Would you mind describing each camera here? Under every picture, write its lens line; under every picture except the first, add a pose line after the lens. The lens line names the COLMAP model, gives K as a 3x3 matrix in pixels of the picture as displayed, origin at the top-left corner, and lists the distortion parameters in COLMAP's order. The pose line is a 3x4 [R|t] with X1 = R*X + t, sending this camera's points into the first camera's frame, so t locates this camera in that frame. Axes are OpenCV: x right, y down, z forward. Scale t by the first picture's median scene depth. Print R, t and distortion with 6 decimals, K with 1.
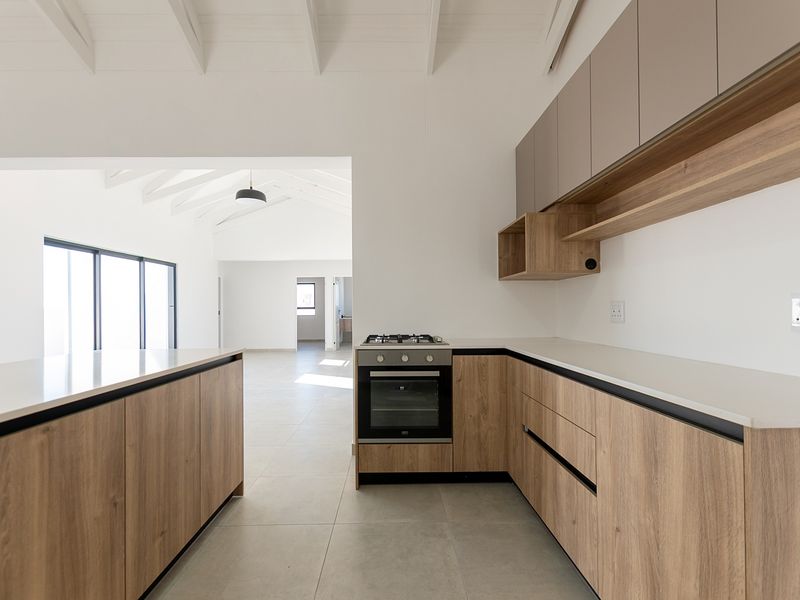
lens RADIAL K [[393.8, 0, 398.5], [0, 393.8, 305.1], [0, 0, 1]] dist [0.003822, 0.000941]
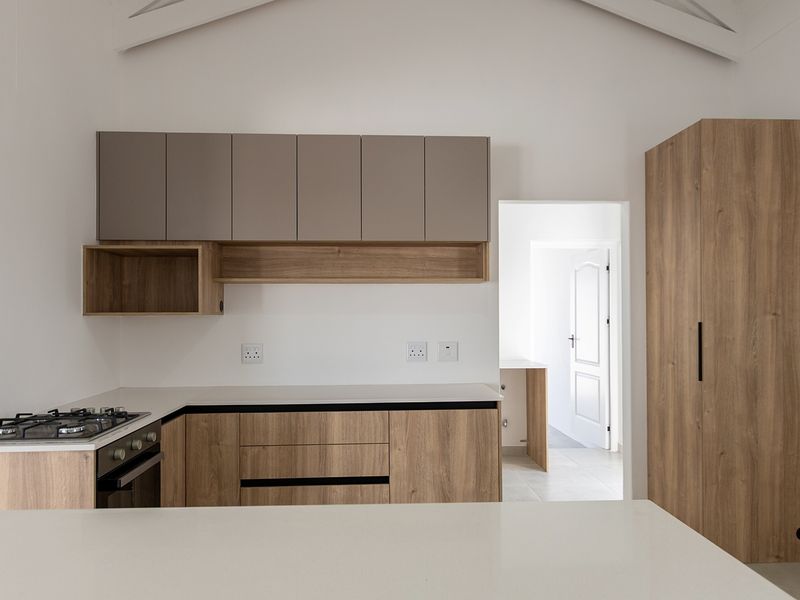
lens RADIAL K [[549.8, 0, 400.0], [0, 549.8, 300.0], [0, 0, 1]] dist [-0.002179, -0.001144]
pose [[-0.028274, 0.032130, 0.999084, -1.611828], [-0.004736, 0.999468, -0.032276, -0.137845], [-0.999589, -0.005644, -0.028106, 1.045002]]
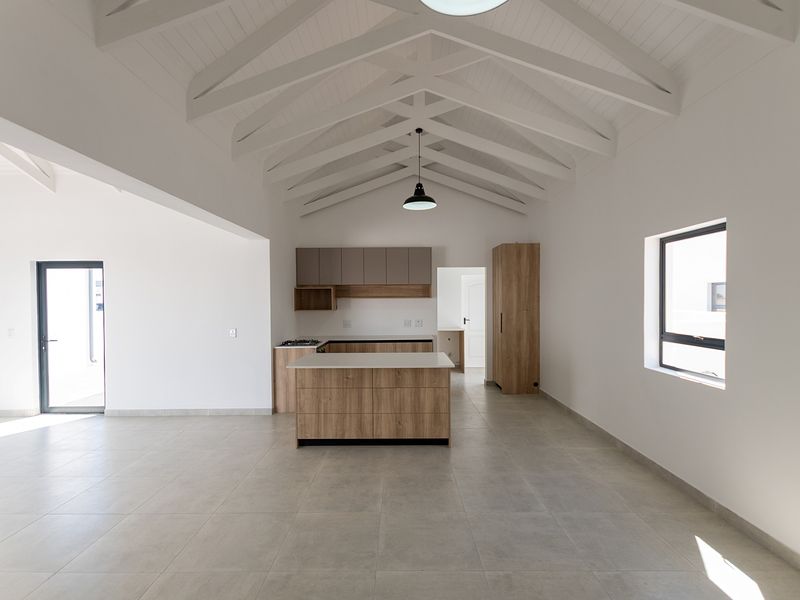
lens RADIAL K [[427.8, 0, 400.9], [0, 427.8, 303.9], [0, 0, 1]] dist [0.034233, 0.000152]
pose [[0.016349, -0.007797, 0.999836, -4.453072], [-0.000924, 0.999969, 0.007813, -0.268637], [-0.999866, -0.001051, 0.016341, 0.882945]]
